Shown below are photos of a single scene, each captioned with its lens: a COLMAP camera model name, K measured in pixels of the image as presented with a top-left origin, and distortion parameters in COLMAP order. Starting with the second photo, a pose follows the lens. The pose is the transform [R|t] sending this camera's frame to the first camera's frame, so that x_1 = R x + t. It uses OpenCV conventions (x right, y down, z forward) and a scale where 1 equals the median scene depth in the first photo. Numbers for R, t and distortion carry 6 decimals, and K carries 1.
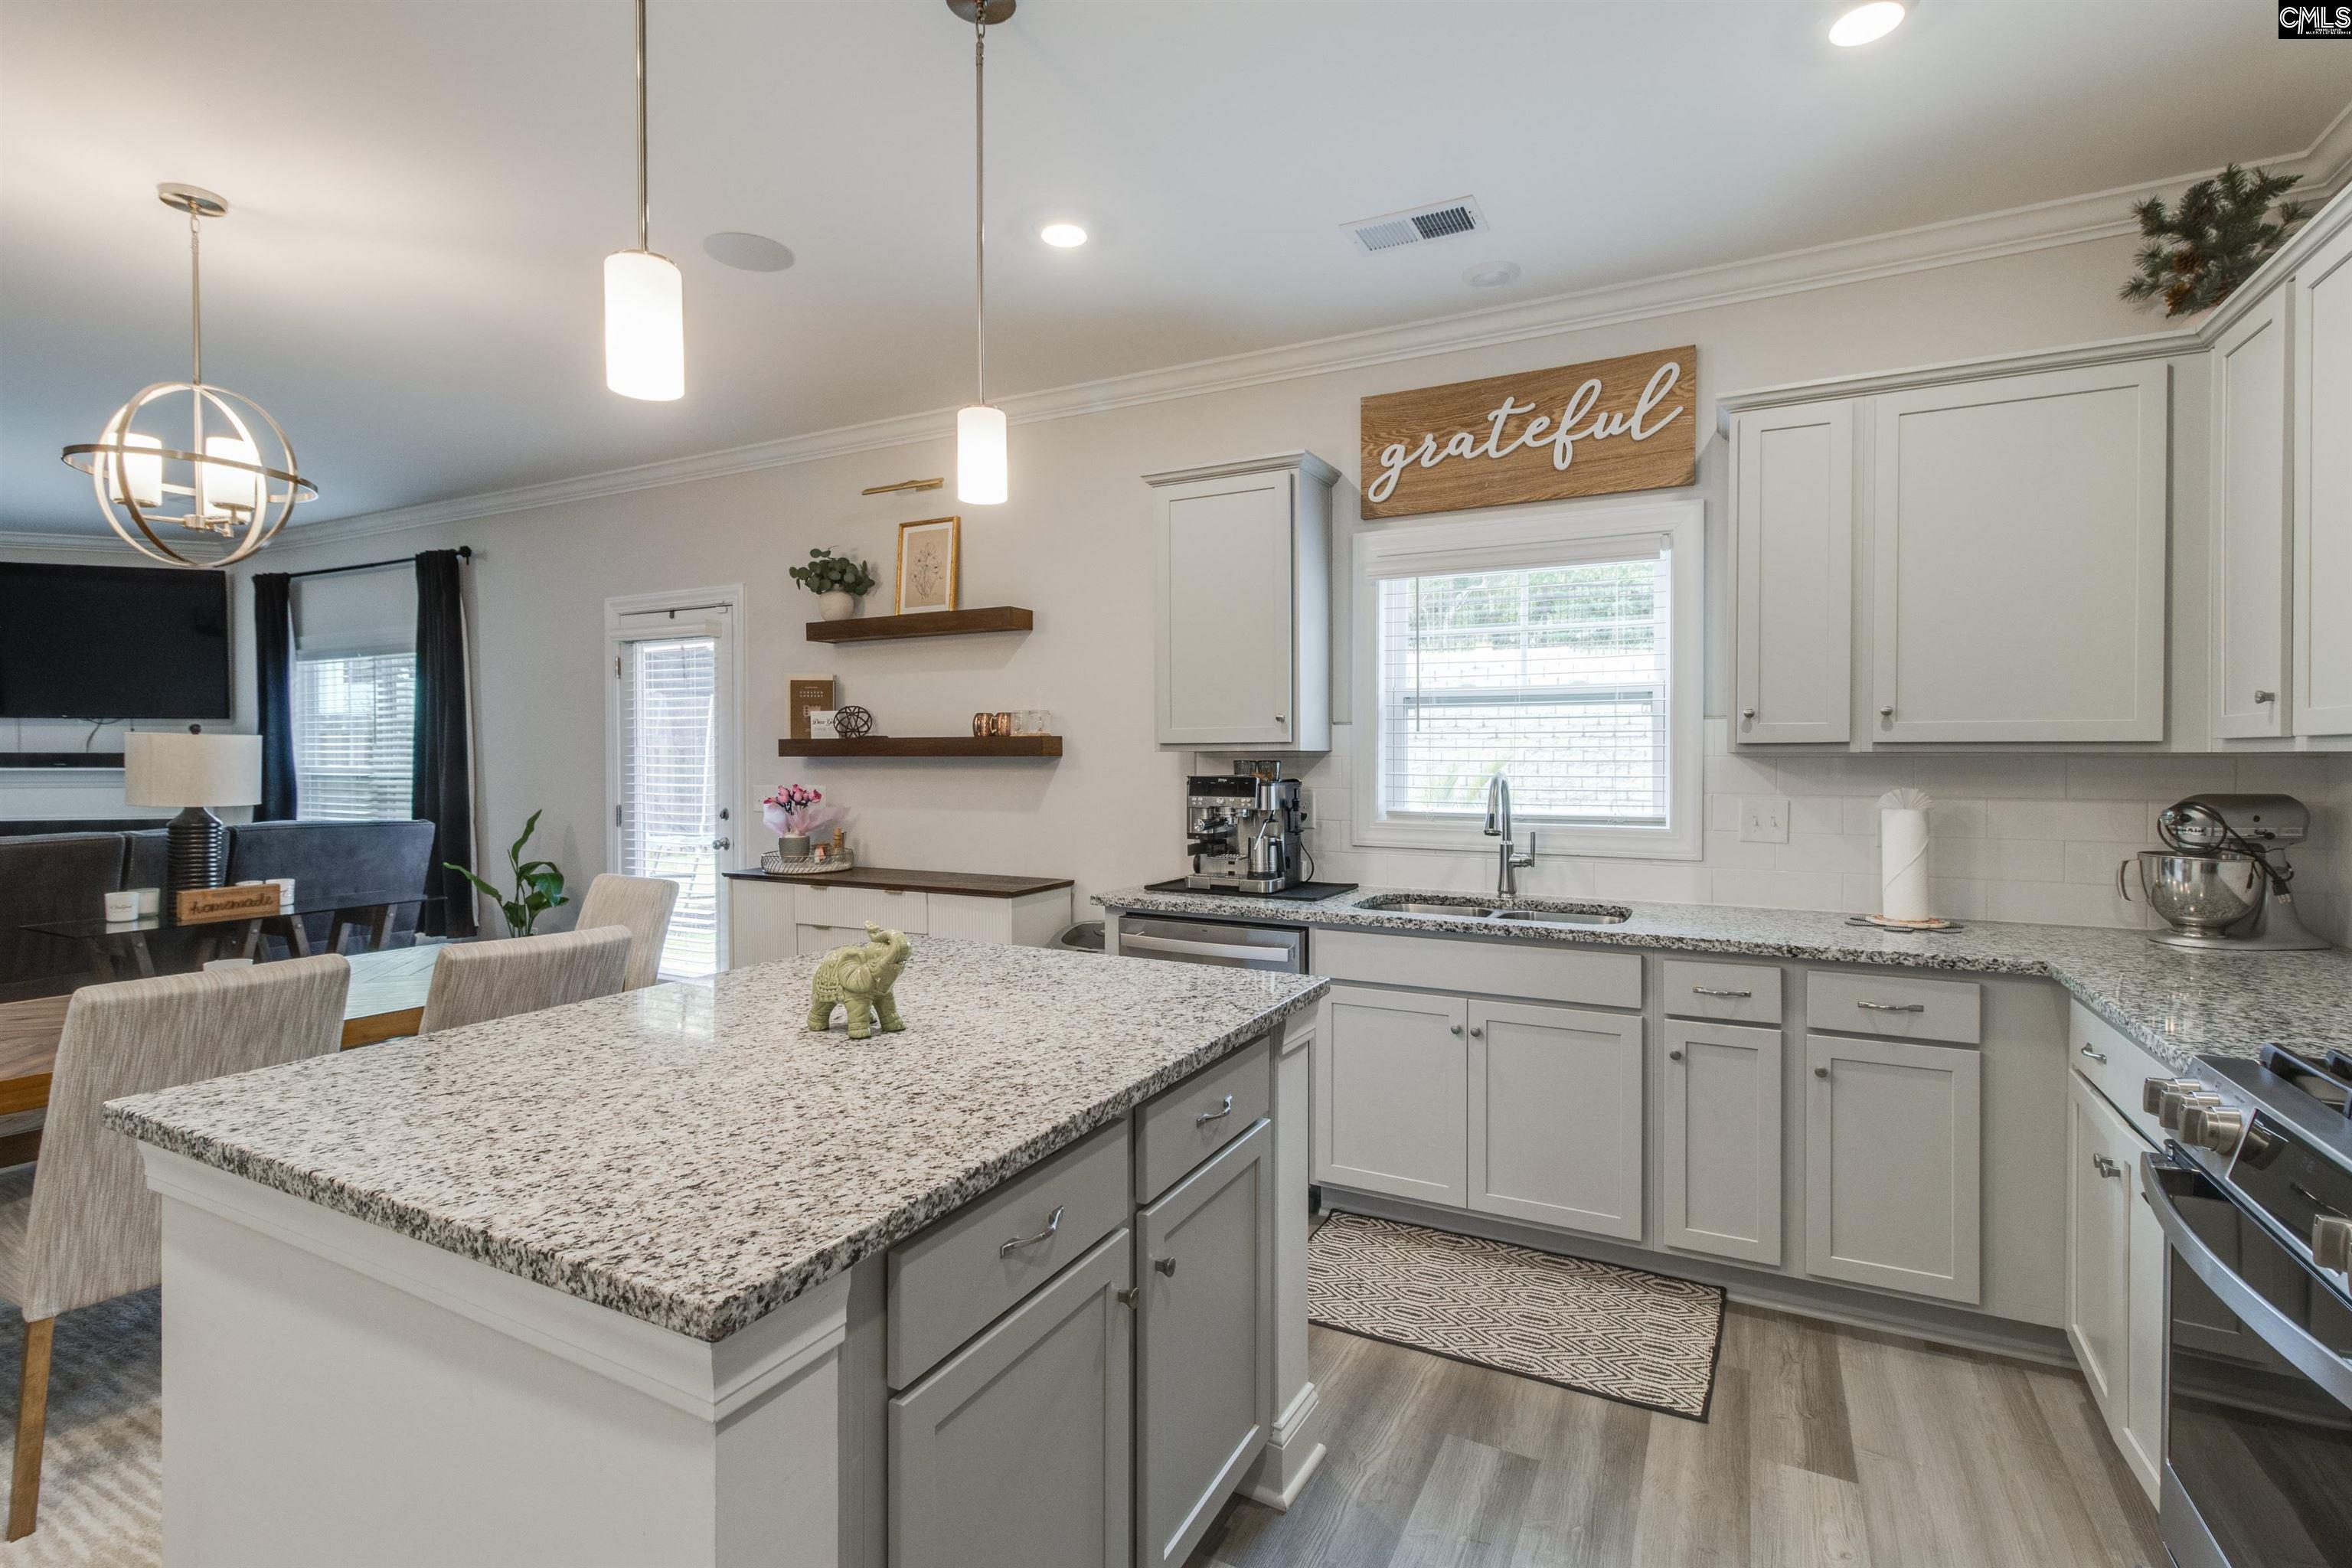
lens RADIAL K [[1085.5, 0, 1177.7], [0, 1085.5, 771.9], [0, 0, 1]] dist [0.000738, -0.000561]
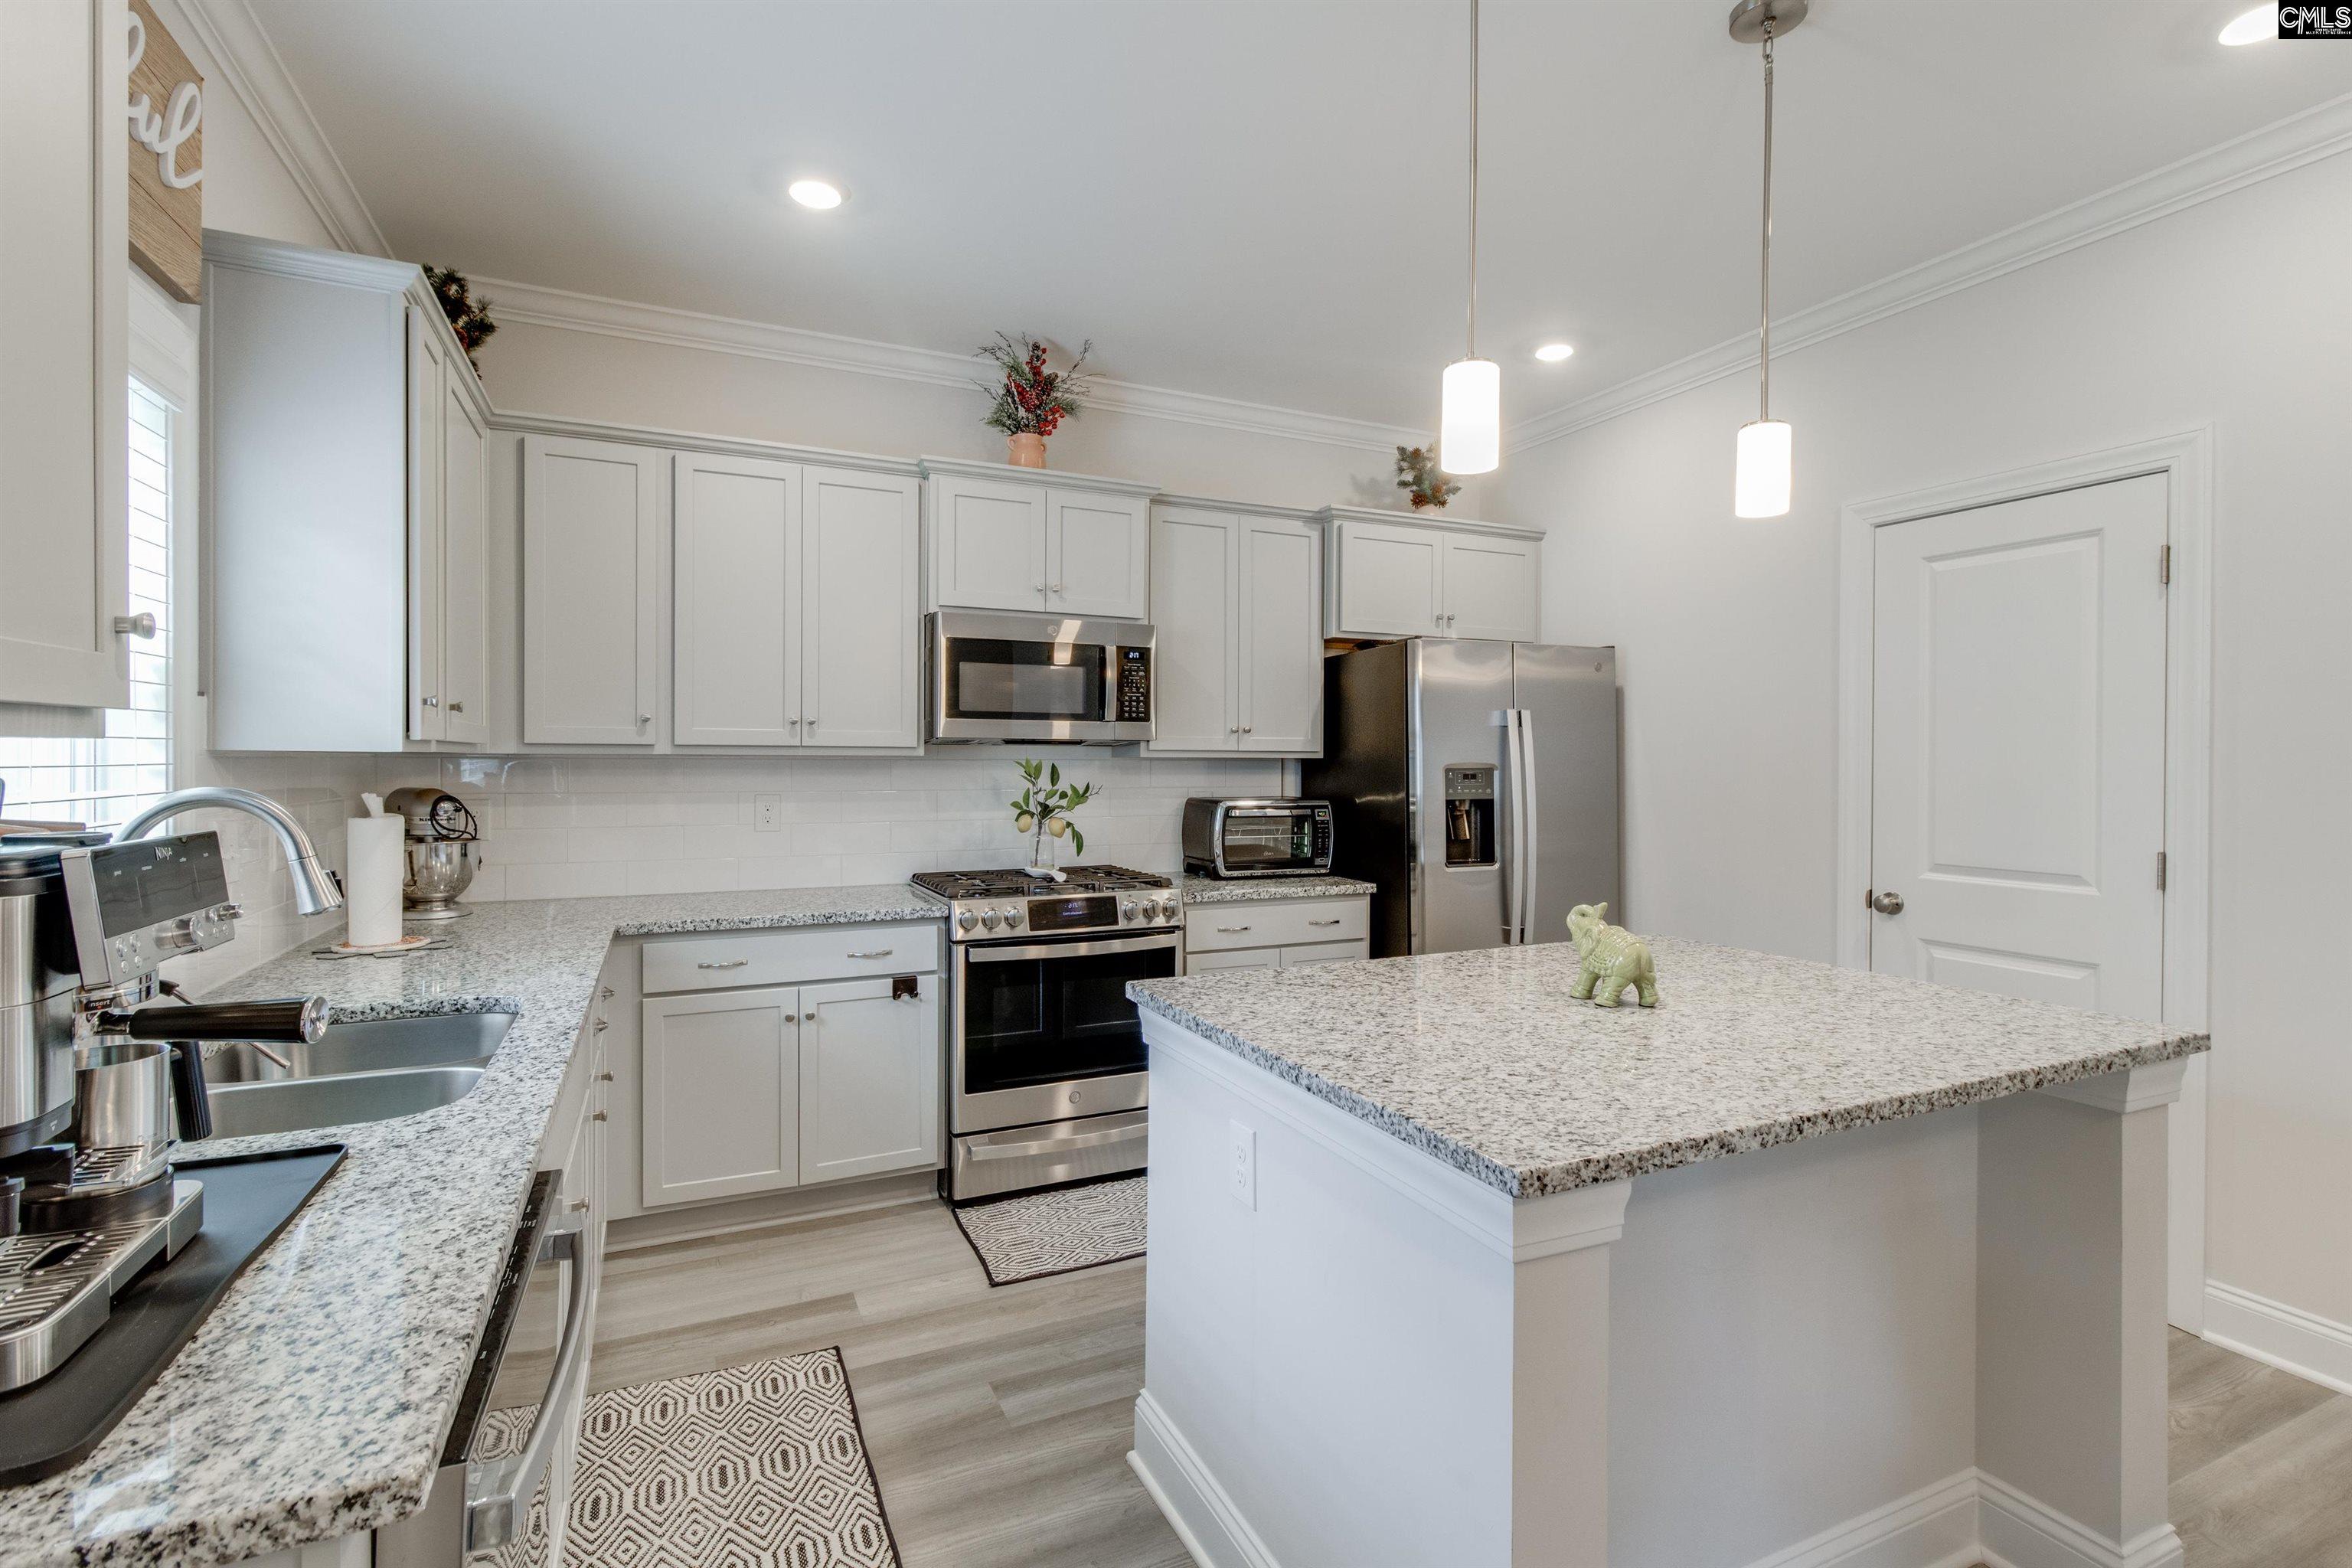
lens RADIAL K [[1085.5, 0, 1186.1], [0, 1085.5, 774.0], [0, 0, 1]] dist [0.000738, -0.000561]
pose [[-0.788743, -0.013668, 0.614571, -0.325088], [0.004163, 0.999611, 0.027574, -0.018837], [-0.614709, 0.024307, -0.788379, 1.102372]]
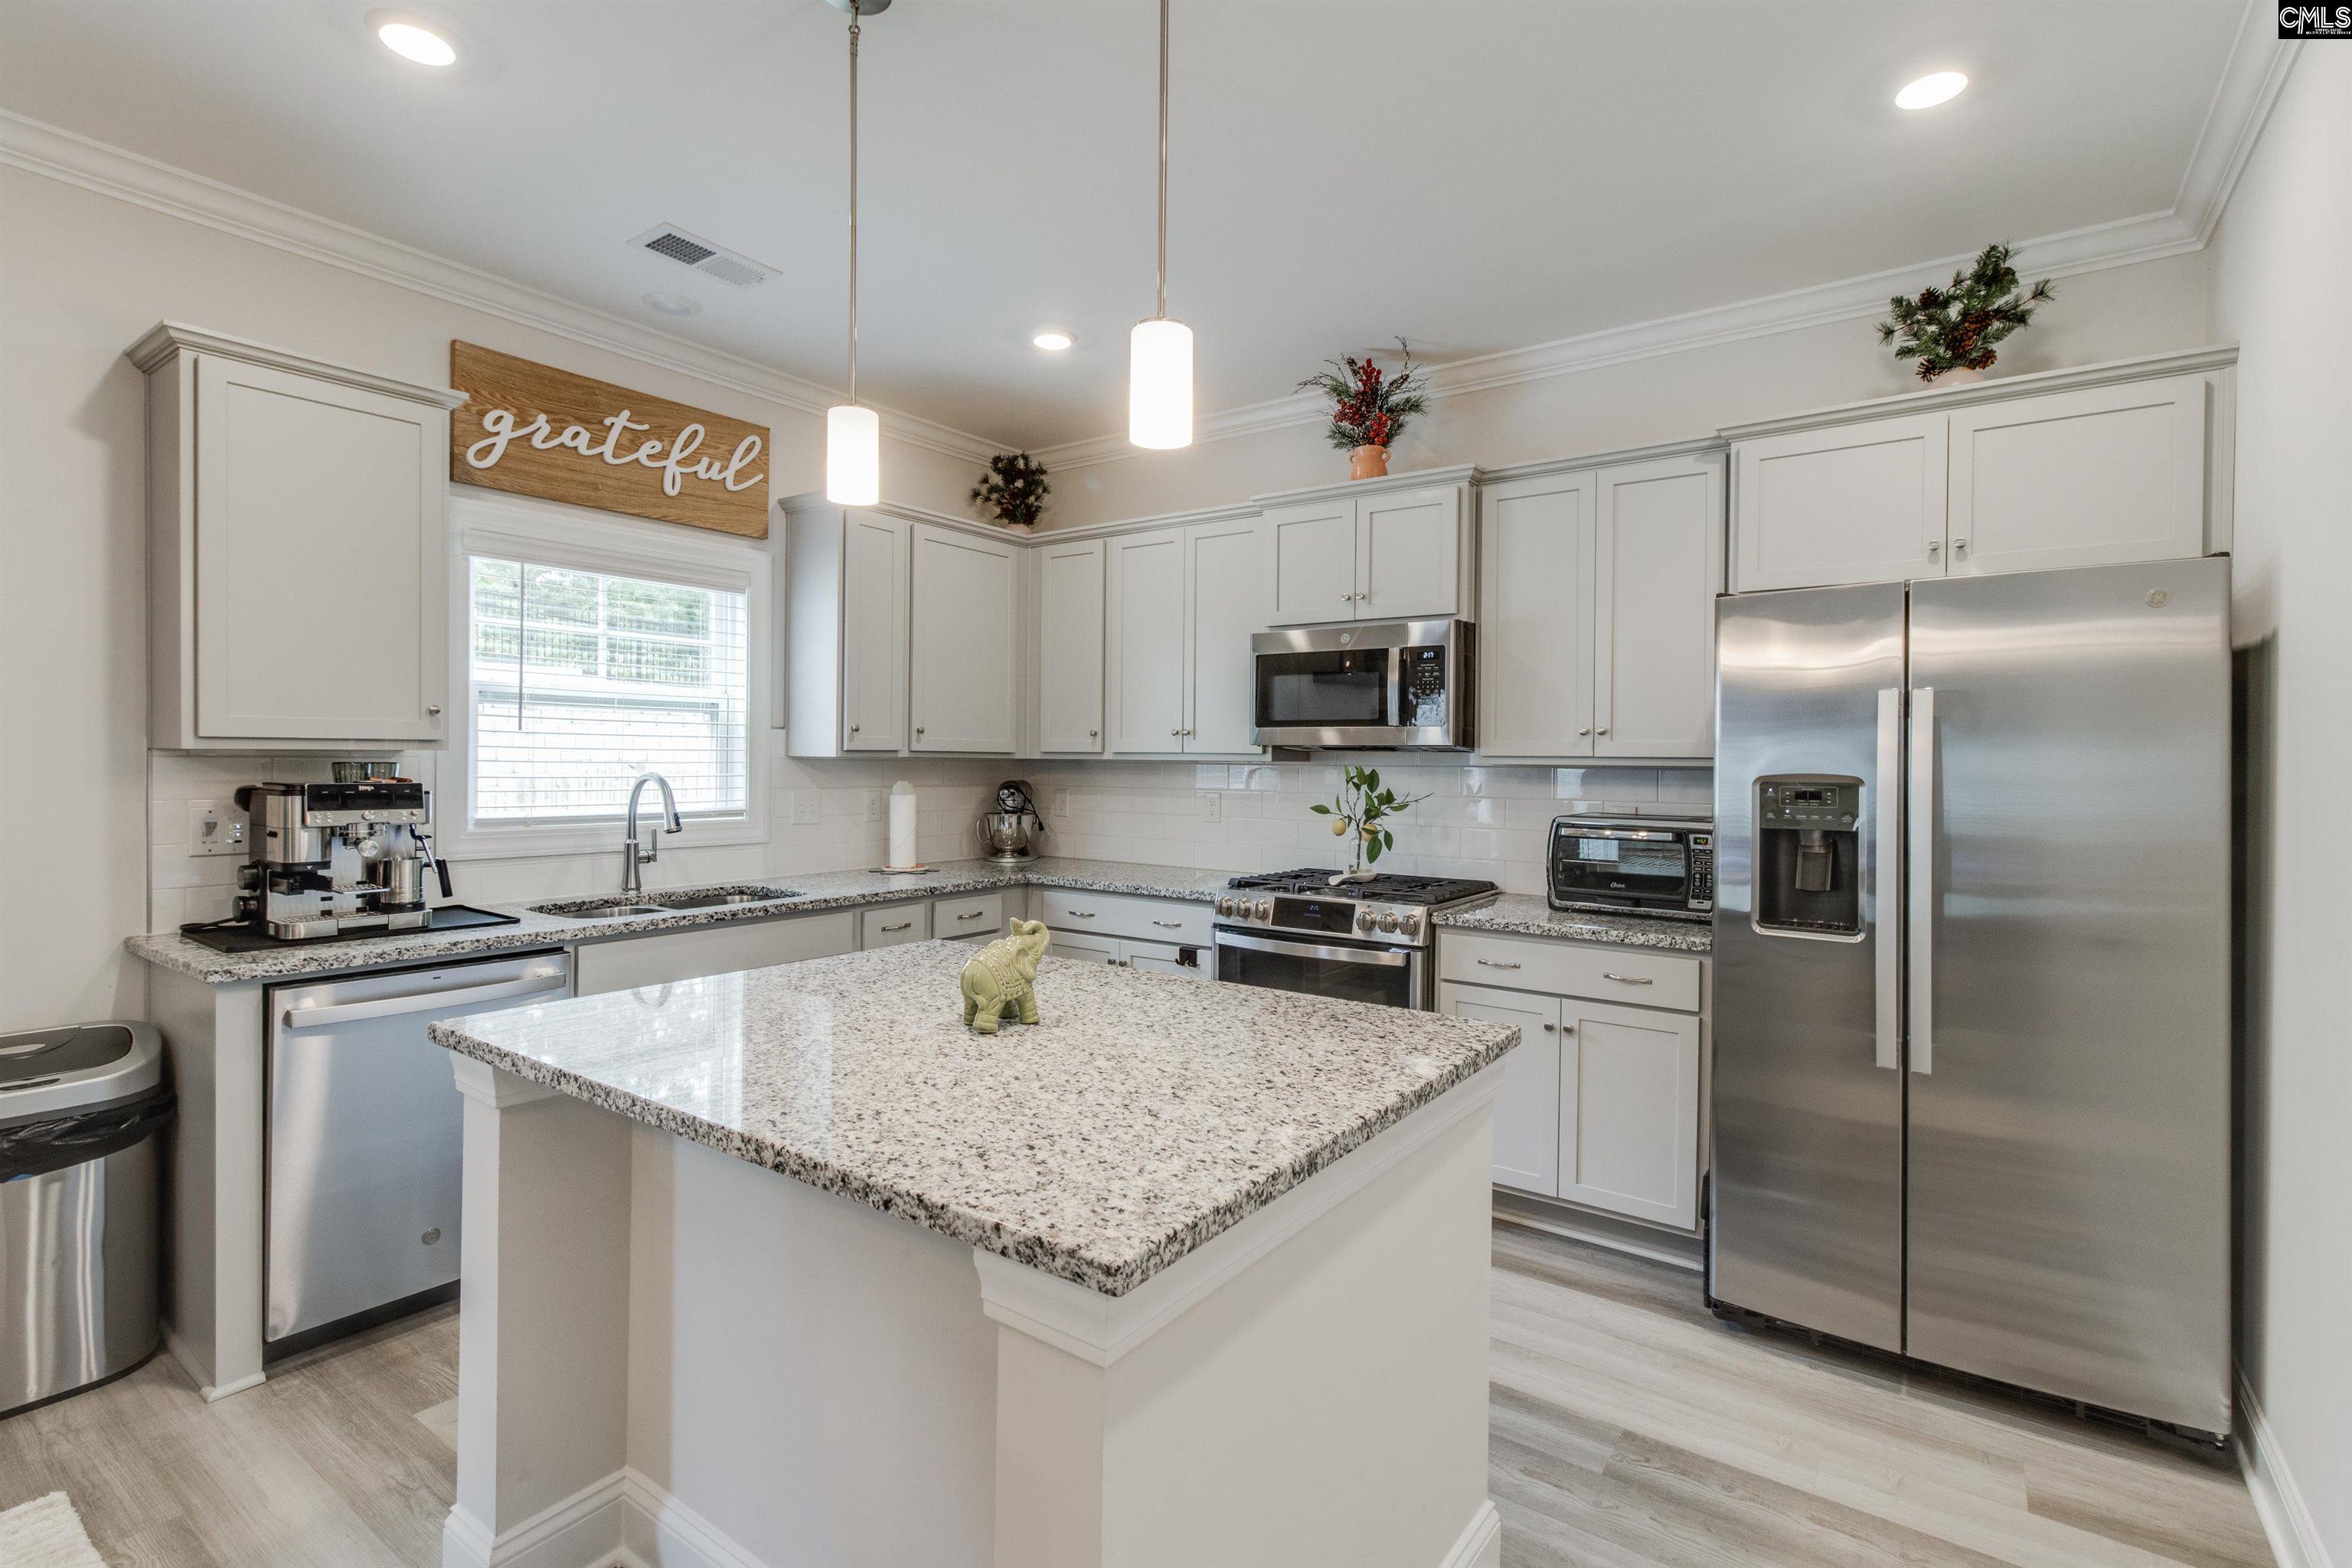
lens RADIAL K [[1085.5, 0, 1181.5], [0, 1085.5, 774.4], [0, 0, 1]] dist [0.000738, -0.000561]
pose [[0.142875, -0.012476, 0.989662, -0.665018], [0.004862, 0.999917, 0.011903, -0.008600], [-0.989729, 0.003111, 0.142924, 0.340923]]
